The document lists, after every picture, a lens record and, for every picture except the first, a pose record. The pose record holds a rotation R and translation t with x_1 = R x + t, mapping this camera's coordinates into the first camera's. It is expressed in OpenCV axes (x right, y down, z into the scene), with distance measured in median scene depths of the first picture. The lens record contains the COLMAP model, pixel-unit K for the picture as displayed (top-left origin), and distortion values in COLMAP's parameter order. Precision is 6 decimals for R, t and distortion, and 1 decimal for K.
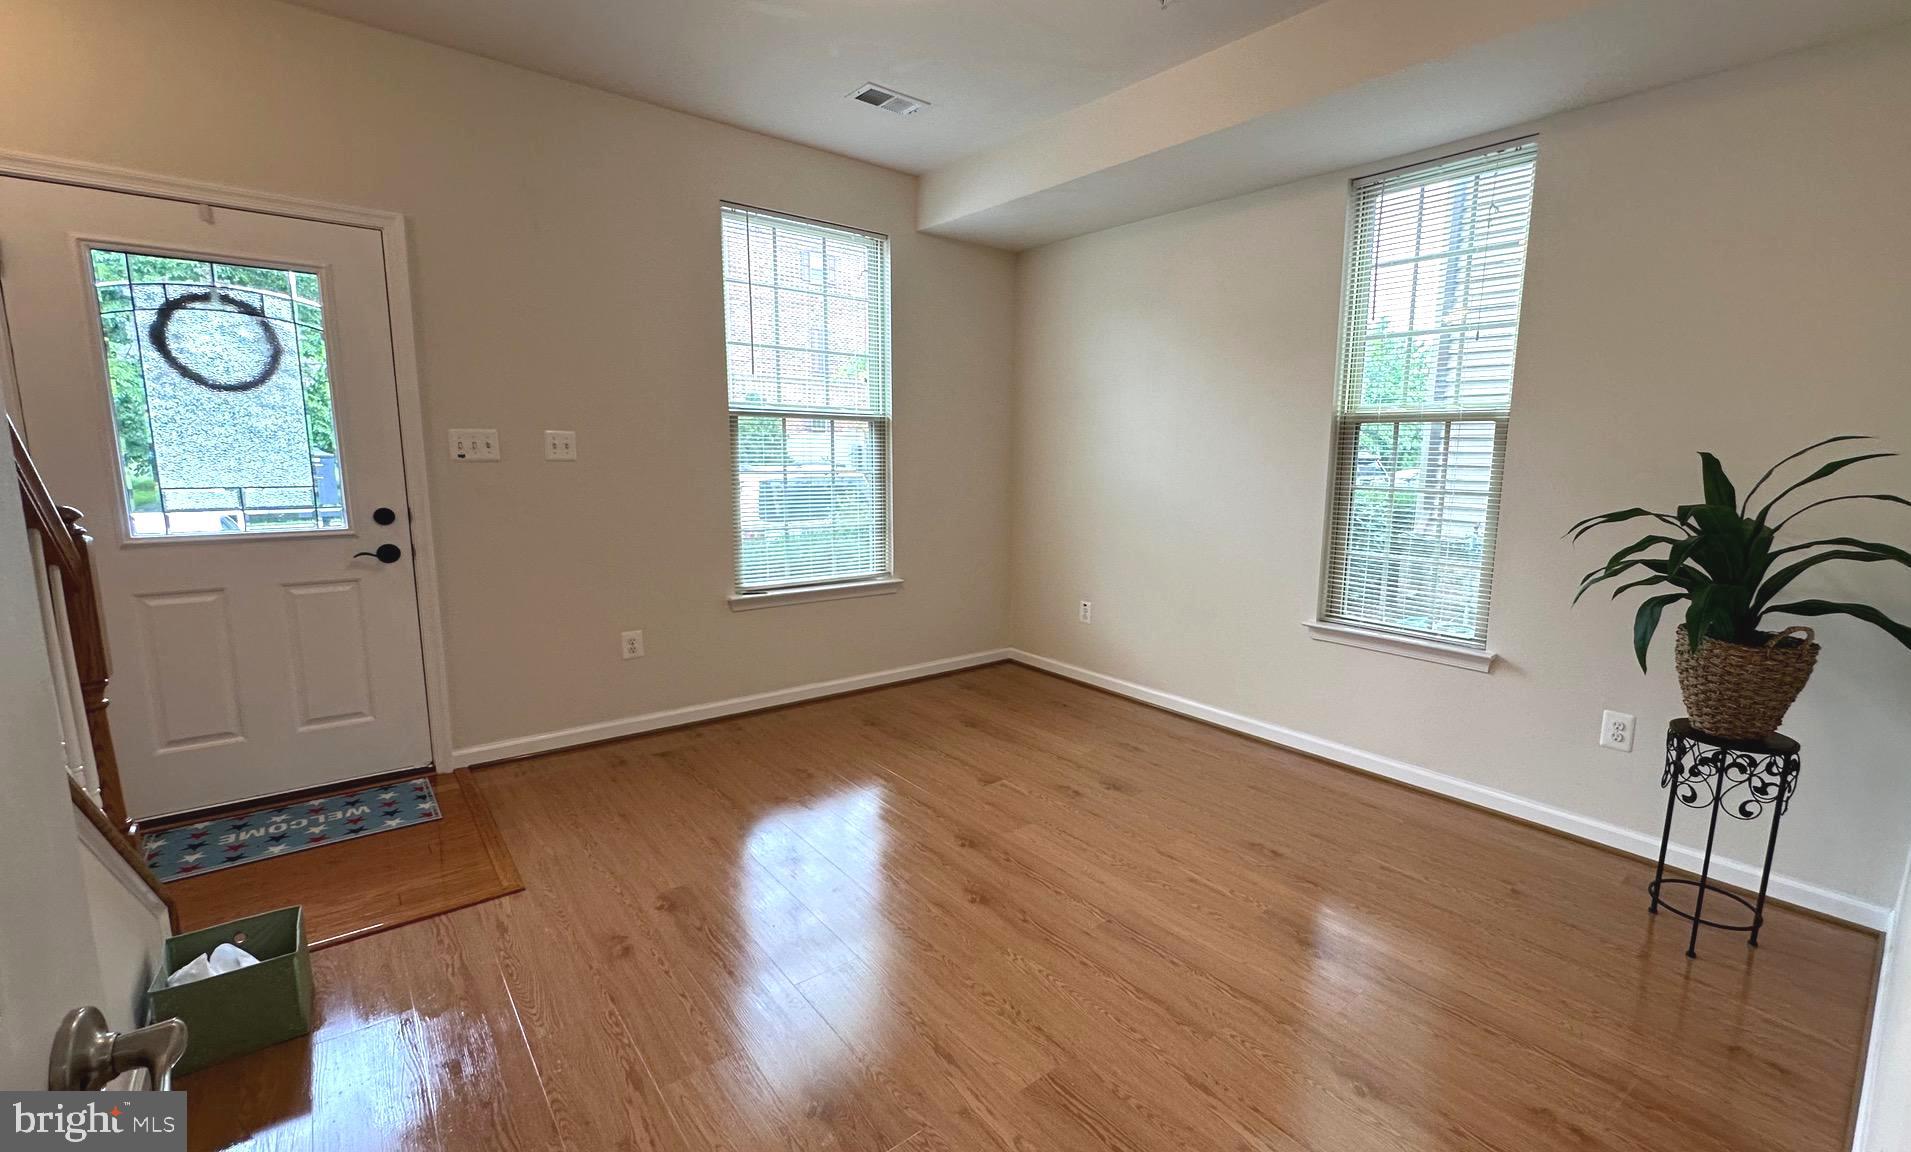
lens RADIAL K [[816.9, 0, 990.2], [0, 816.9, 571.7], [0, 0, 1]] dist [0.030397, 0.000040]
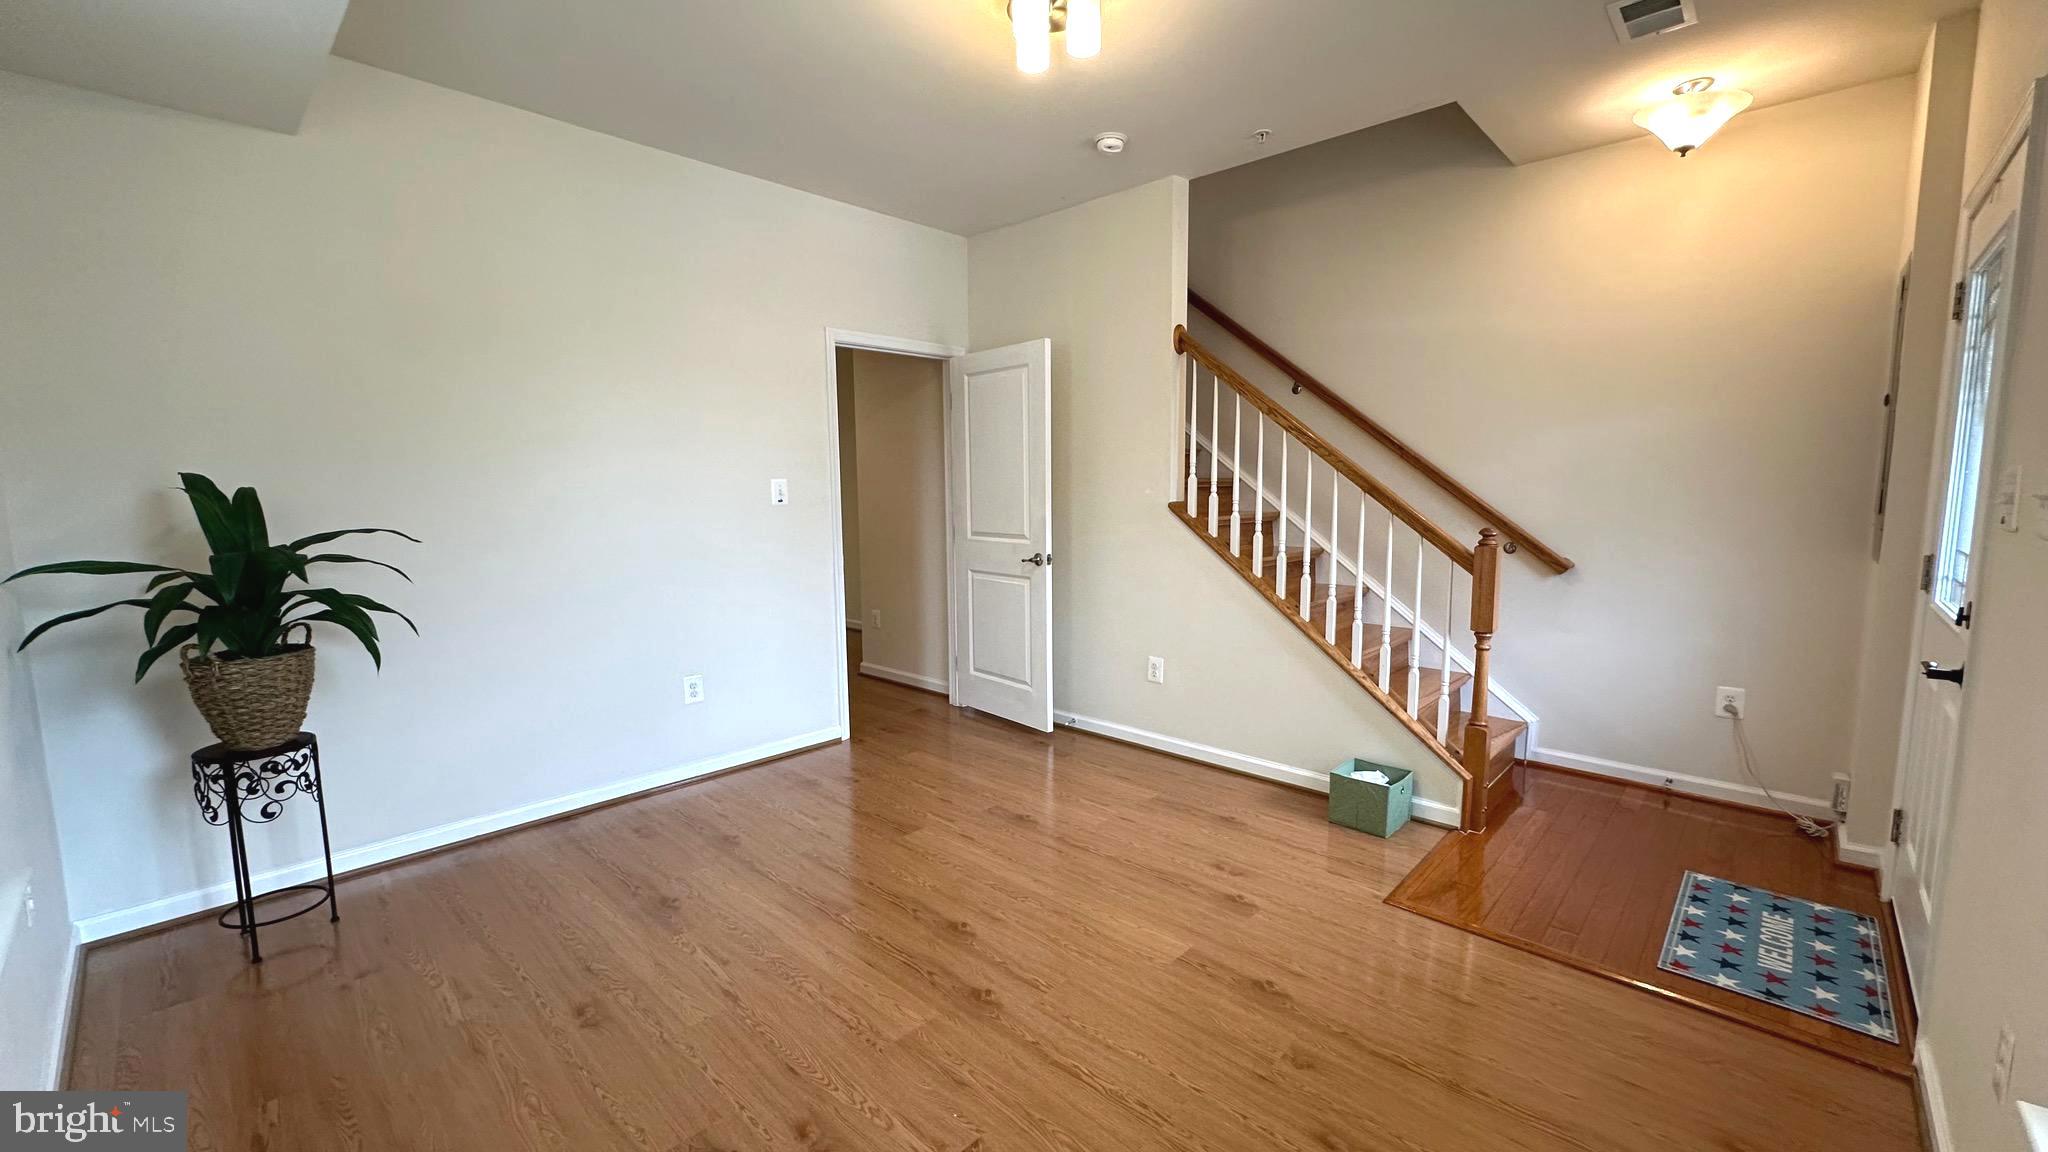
lens RADIAL K [[814.8, 0, 993.8], [0, 814.8, 564.2], [0, 0, 1]] dist [-0.003457, 0.000223]
pose [[-0.995081, 0.001351, -0.099059, 0.036751], [-0.025008, 0.964100, 0.264360, -0.257492], [0.095860, 0.265537, -0.959323, 1.590147]]
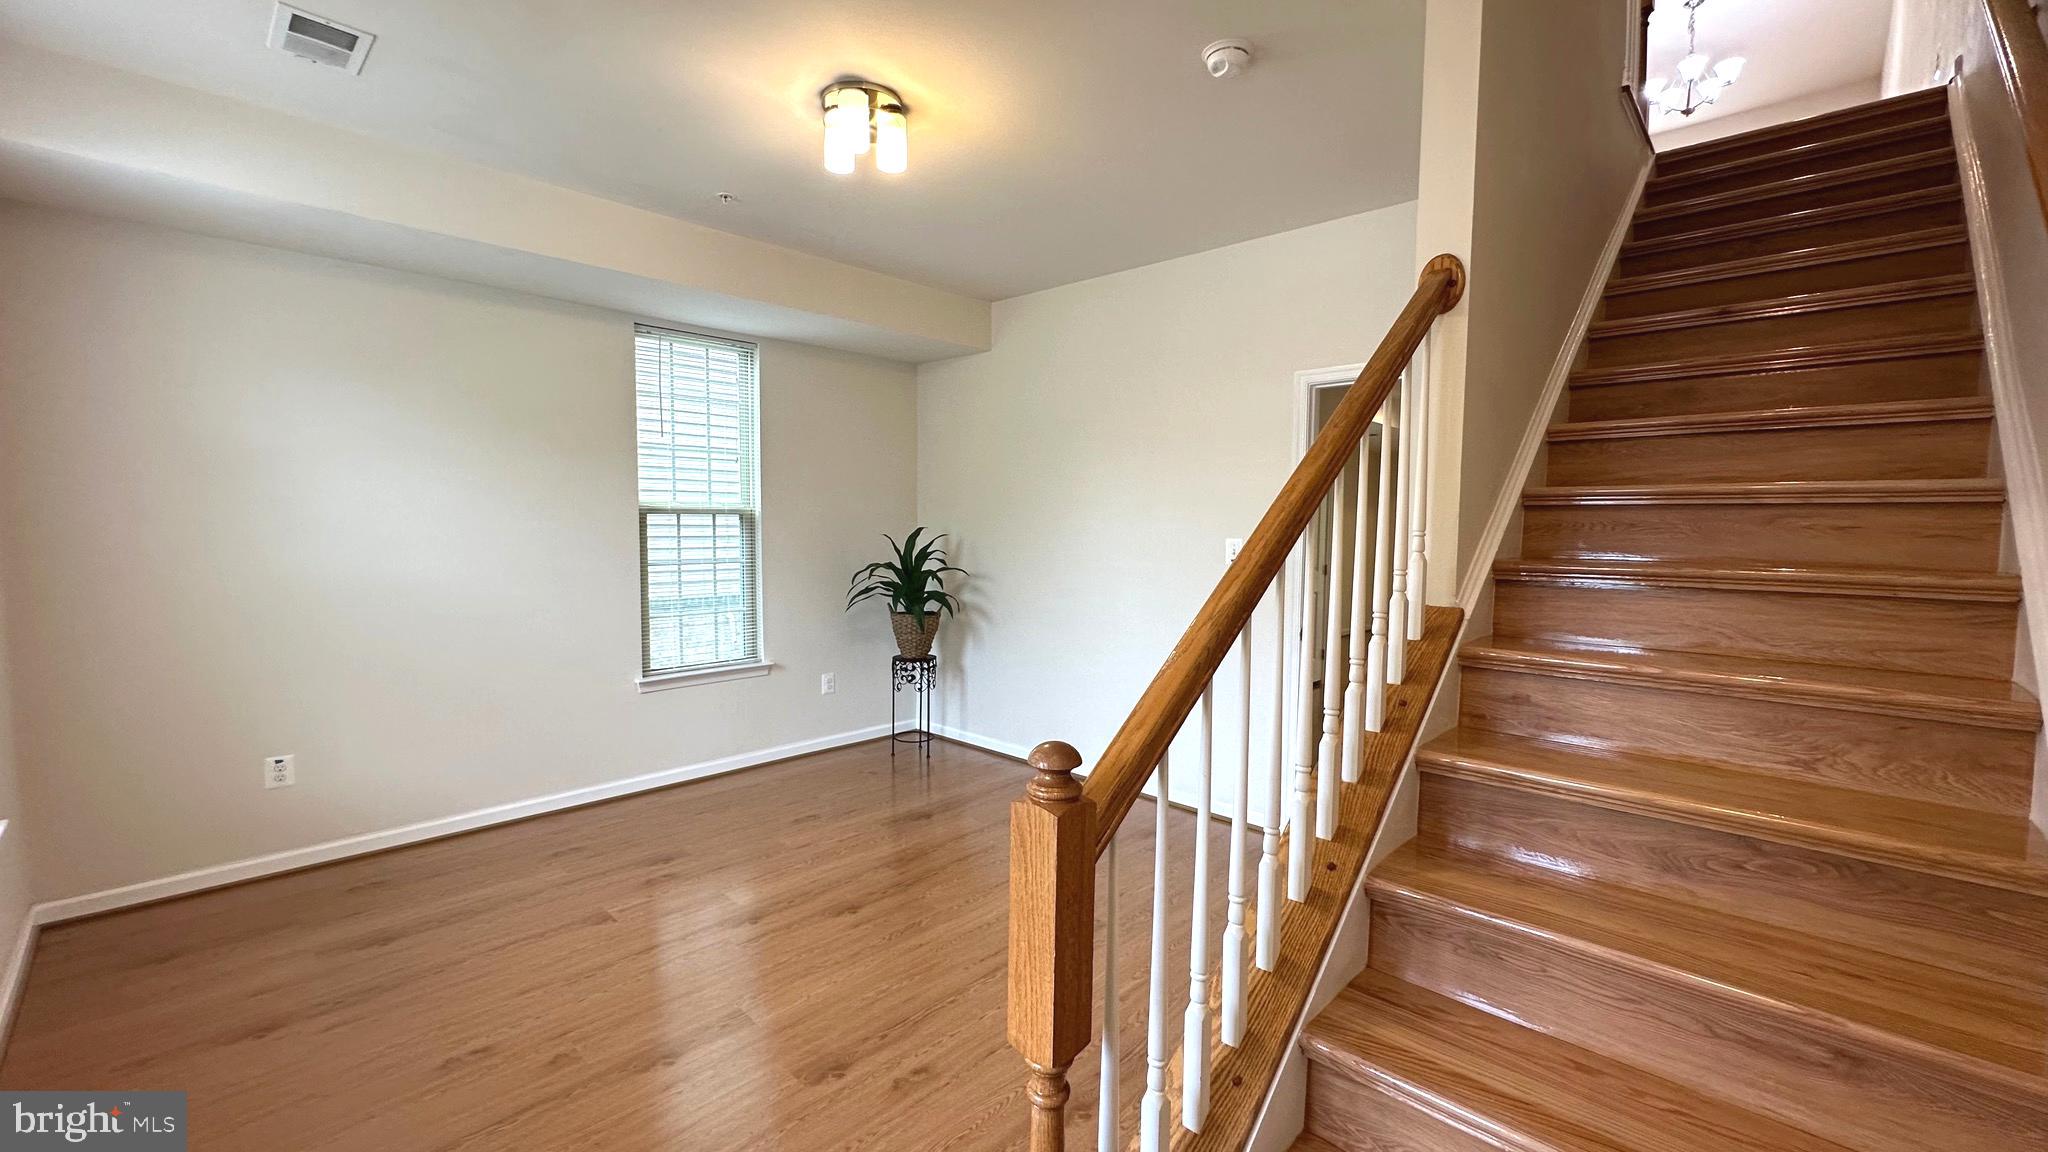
lens RADIAL K [[814.8, 0, 1040.8], [0, 814.8, 561.9], [0, 0, 1]] dist [-0.003457, 0.000223]
pose [[-0.115628, -0.054478, 0.991798, -1.035300], [0.149898, 0.986102, 0.071641, -0.128687], [-0.981917, 0.156952, -0.105855, 0.665550]]
